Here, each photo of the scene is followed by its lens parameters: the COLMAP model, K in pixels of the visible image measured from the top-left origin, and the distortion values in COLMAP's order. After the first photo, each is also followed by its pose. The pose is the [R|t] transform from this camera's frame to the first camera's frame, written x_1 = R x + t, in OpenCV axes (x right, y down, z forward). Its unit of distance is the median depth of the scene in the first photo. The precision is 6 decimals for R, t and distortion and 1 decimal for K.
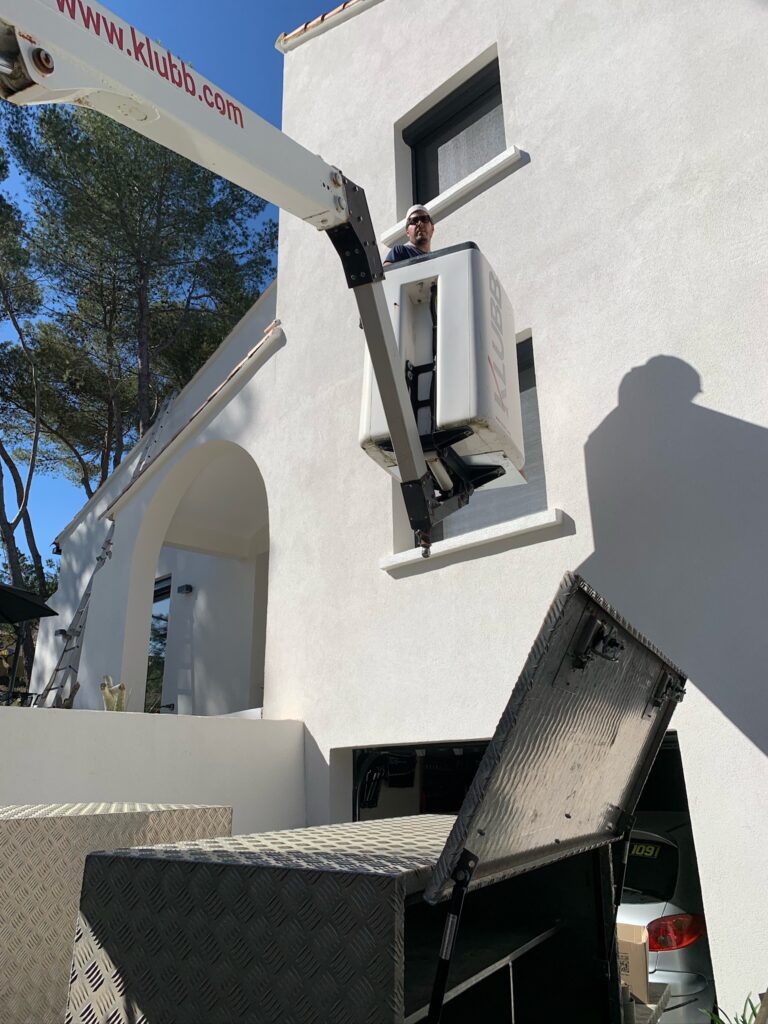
lens RADIAL K [[757.2, 0, 417.8], [0, 757.2, 512.6], [0, 0, 1]] dist [0.057636, -0.092932]
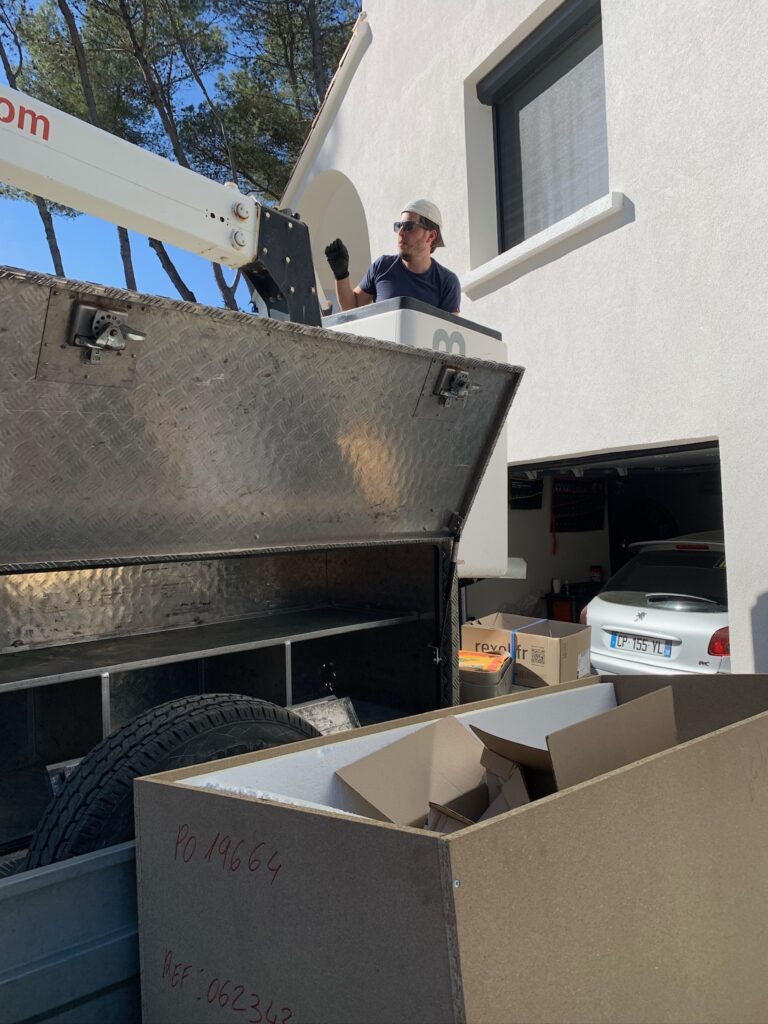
lens RADIAL K [[757.2, 0, 417.8], [0, 757.2, 512.6], [0, 0, 1]] dist [0.057636, -0.092932]
pose [[0.945713, -0.018724, -0.324462, 0.169180], [0.126227, 0.941126, 0.313605, 0.025282], [0.299488, -0.337536, 0.892399, 0.039491]]
